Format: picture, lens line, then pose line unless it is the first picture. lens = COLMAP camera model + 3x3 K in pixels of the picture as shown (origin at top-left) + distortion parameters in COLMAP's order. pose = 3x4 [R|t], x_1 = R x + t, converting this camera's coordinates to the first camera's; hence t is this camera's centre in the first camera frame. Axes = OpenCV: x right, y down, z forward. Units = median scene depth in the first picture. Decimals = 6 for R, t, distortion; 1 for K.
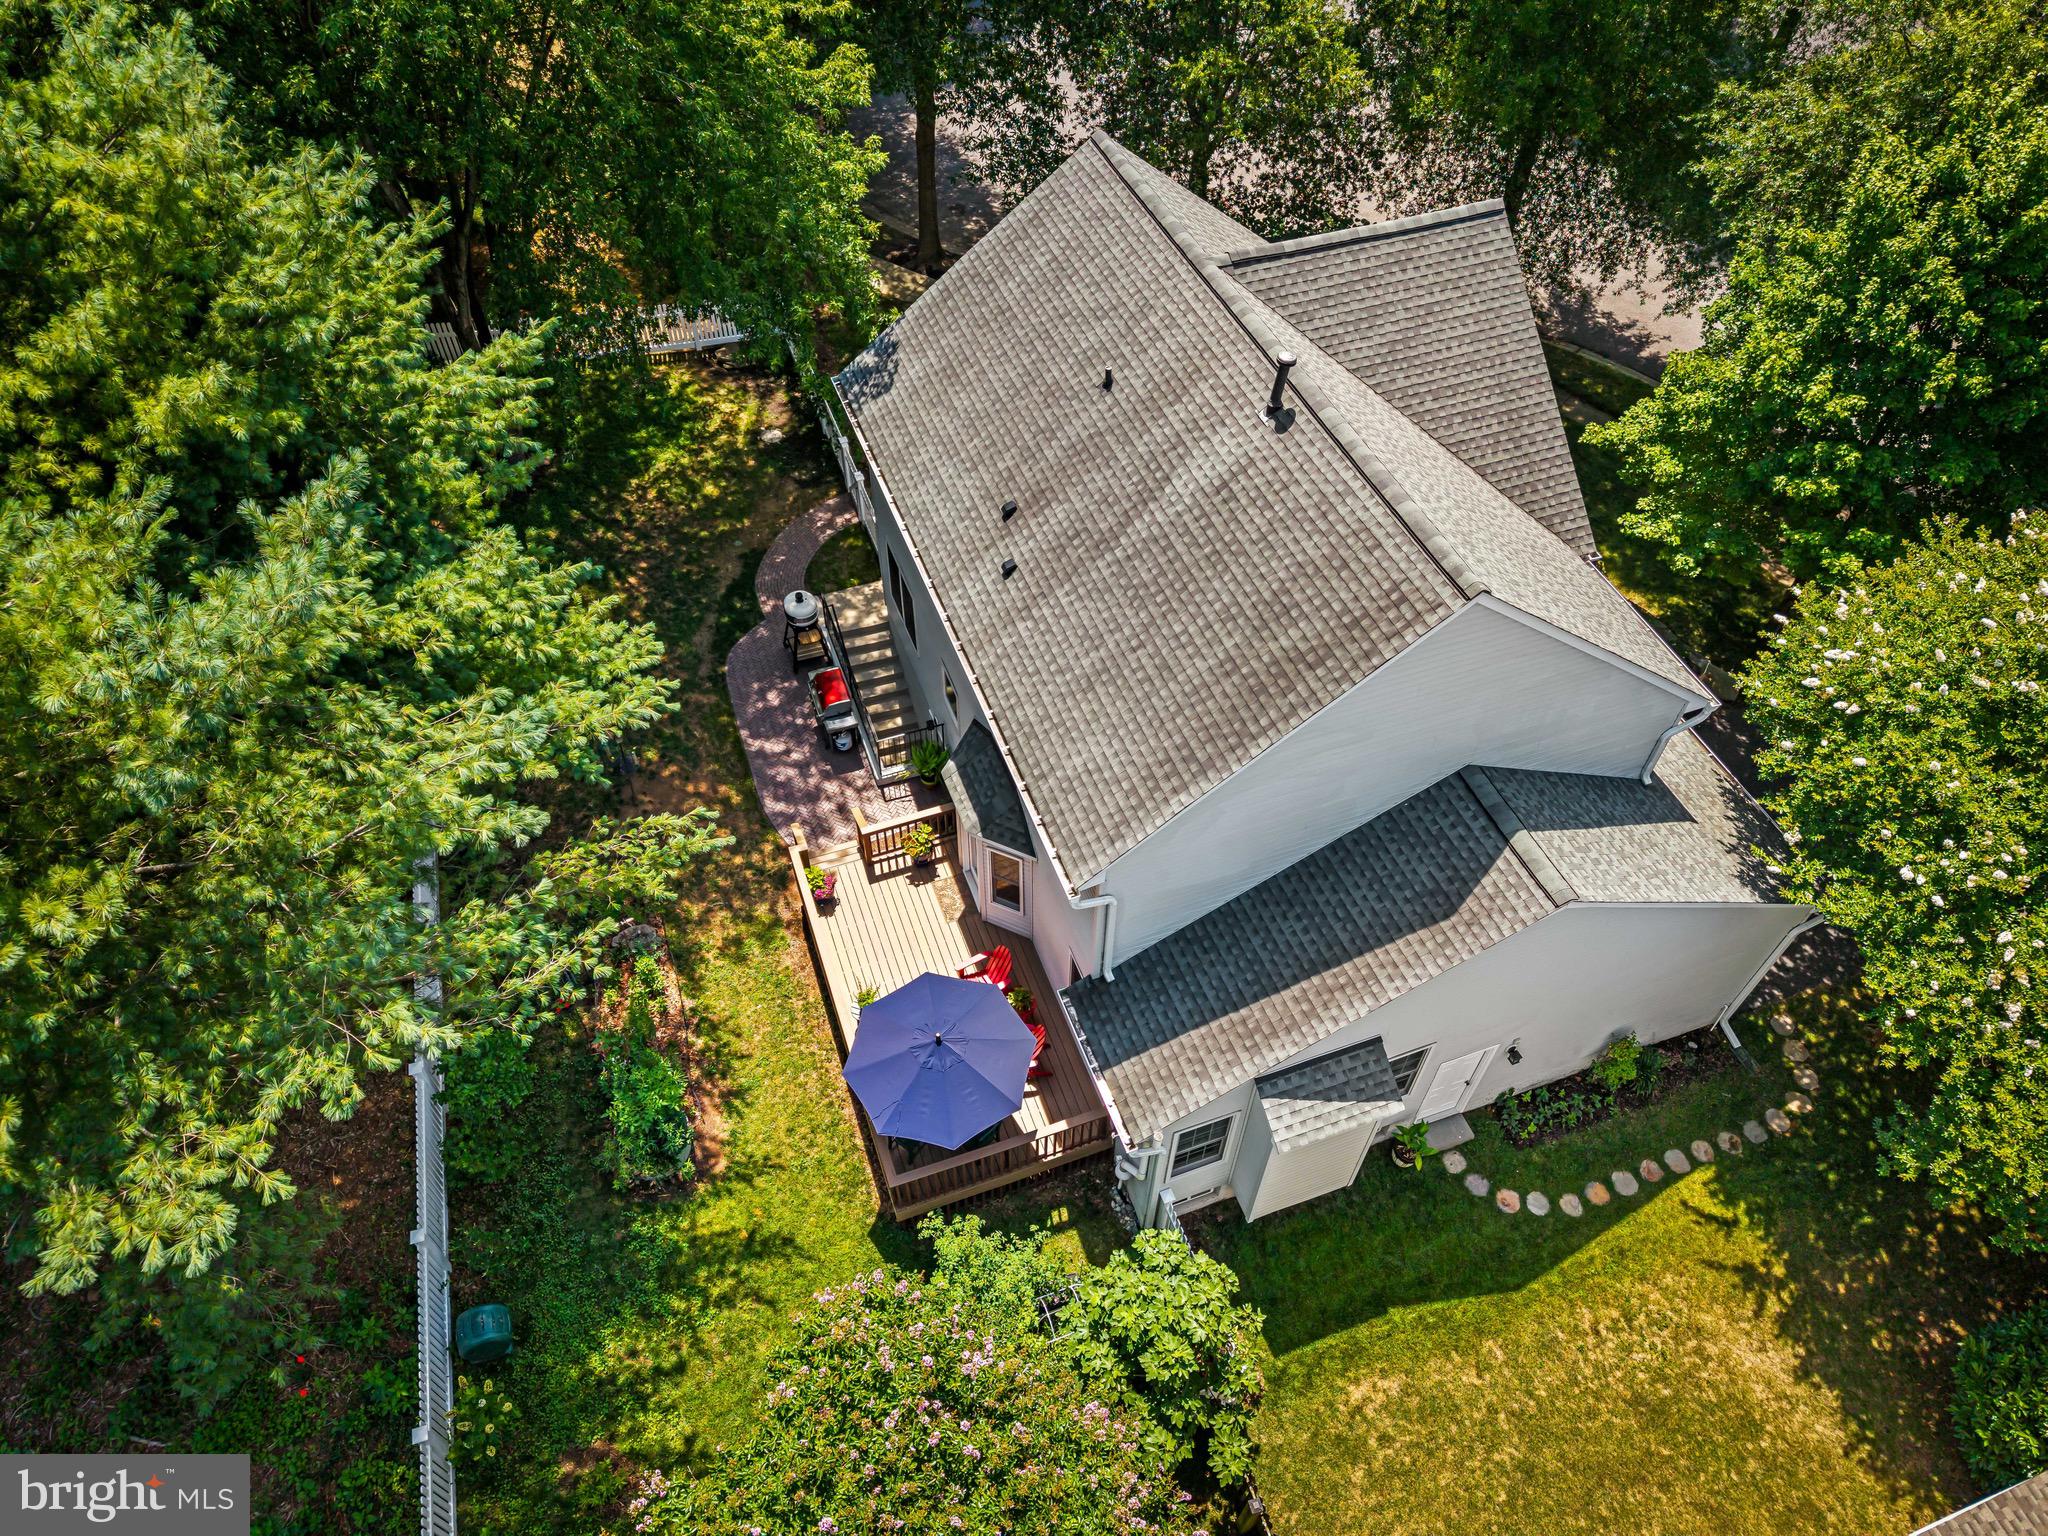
lens RADIAL K [[1365.9, 0, 1010.9], [0, 1365.9, 753.4], [0, 0, 1]] dist [0.064201, -0.102711]
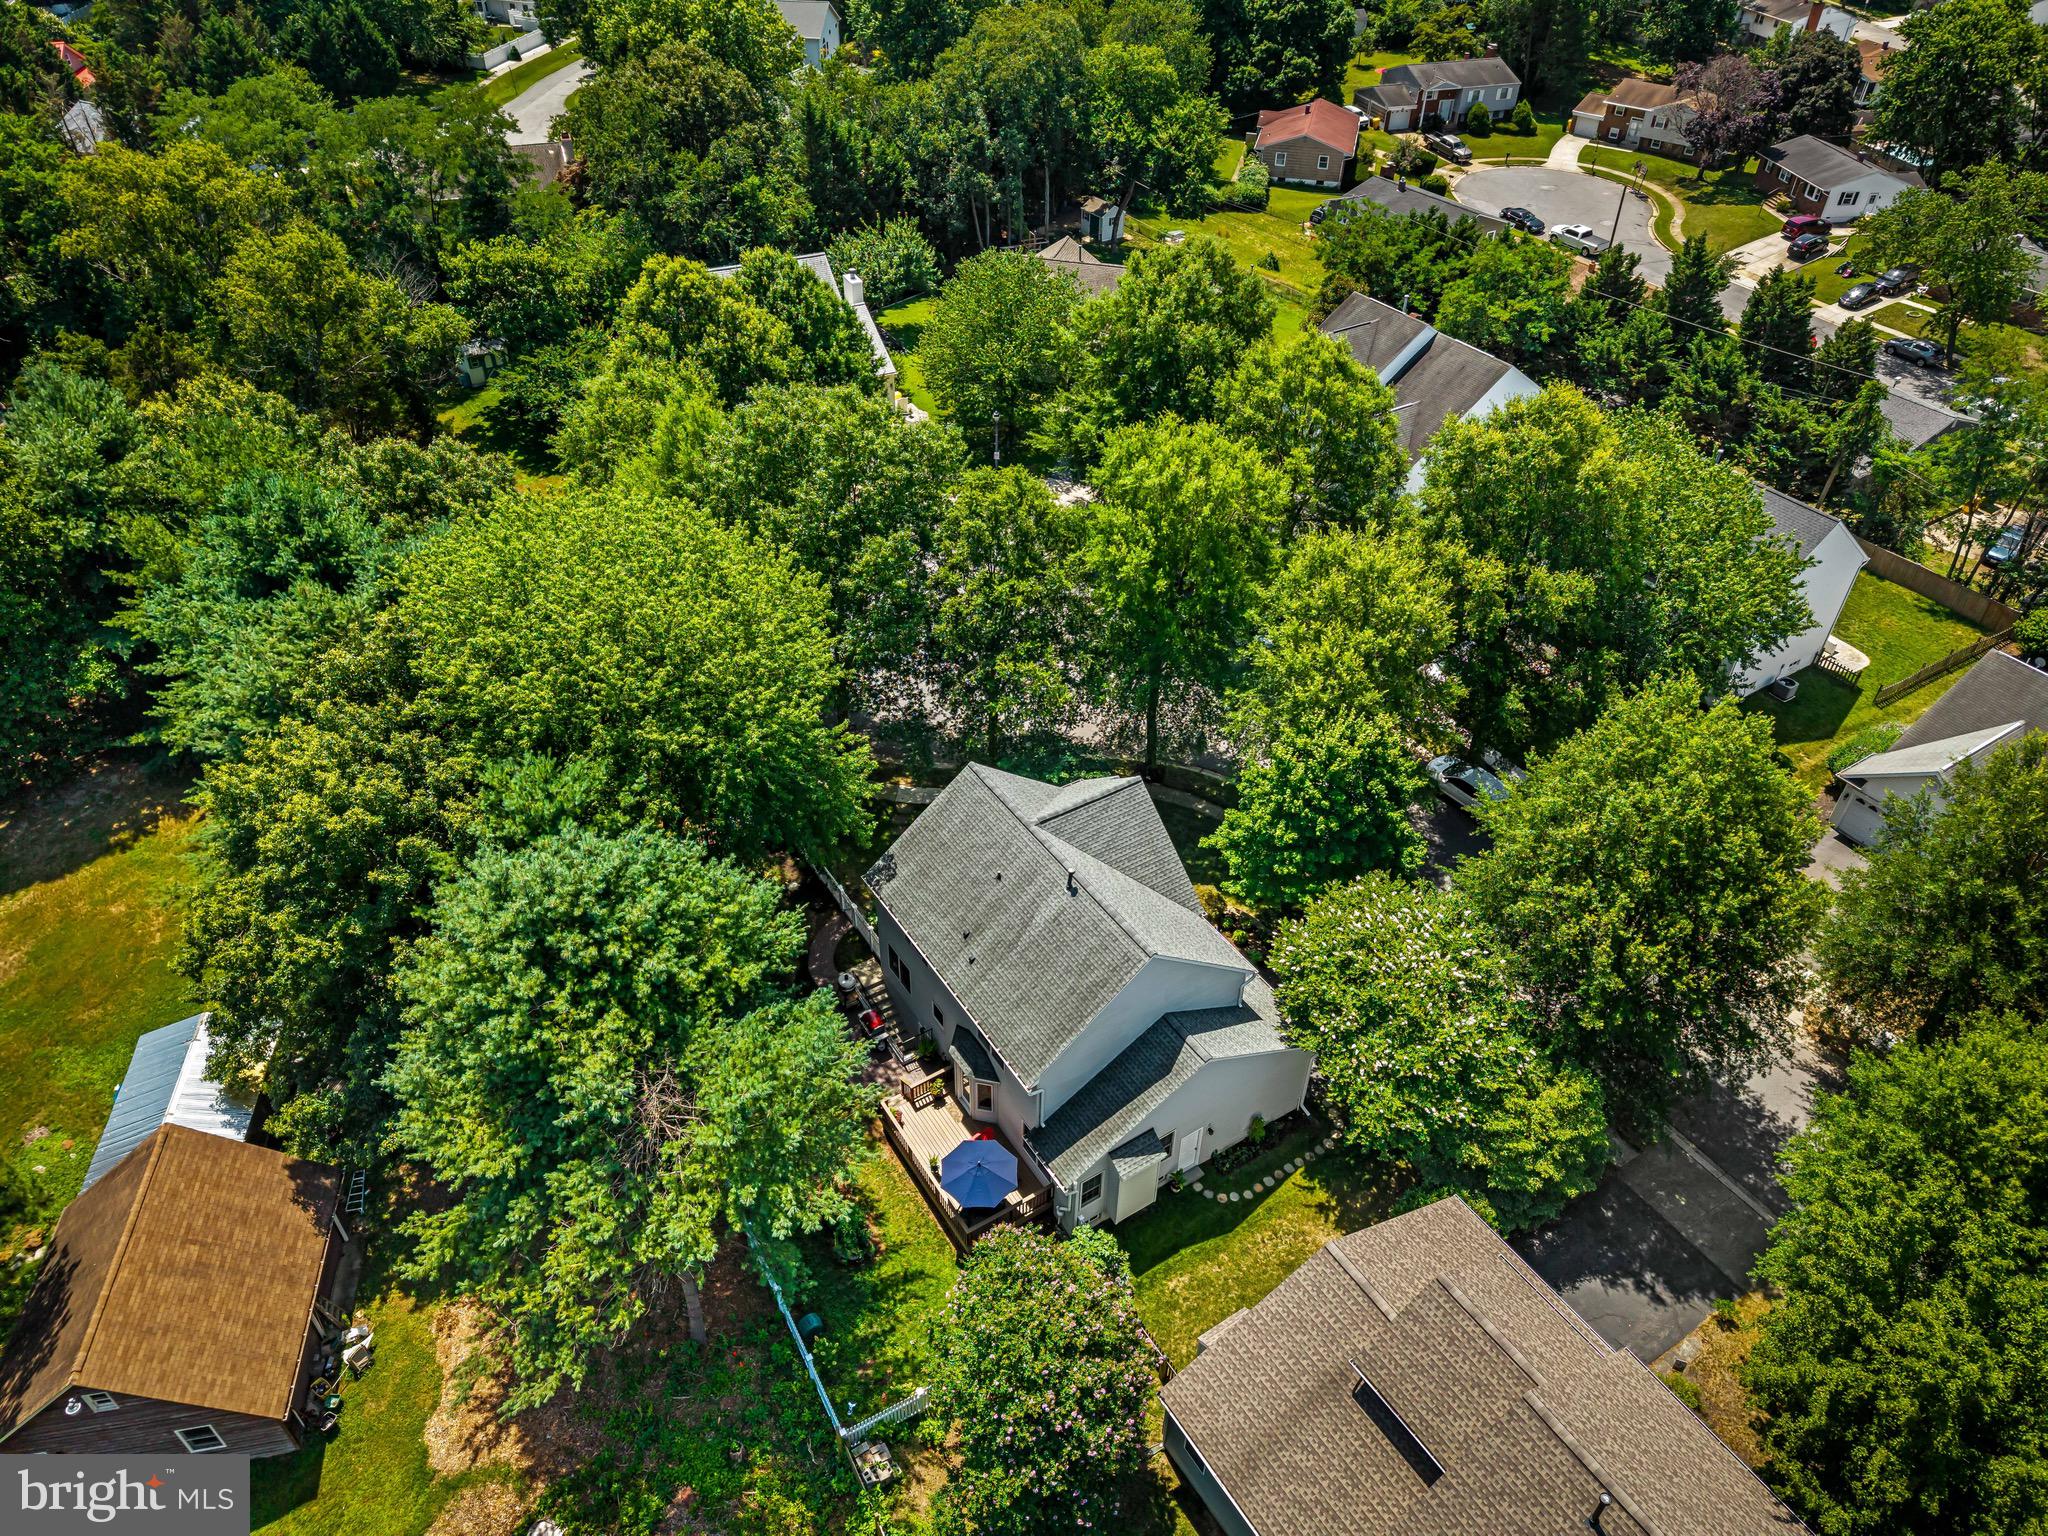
lens RADIAL K [[1365.9, 0, 1010.9], [0, 1365.9, 753.4], [0, 0, 1]] dist [0.064201, -0.102711]
pose [[0.975214, -0.132464, 0.177233, -0.308266], [0.163666, 0.970883, -0.174925, -0.056204], [-0.148901, 0.199596, 0.968499, -1.390570]]
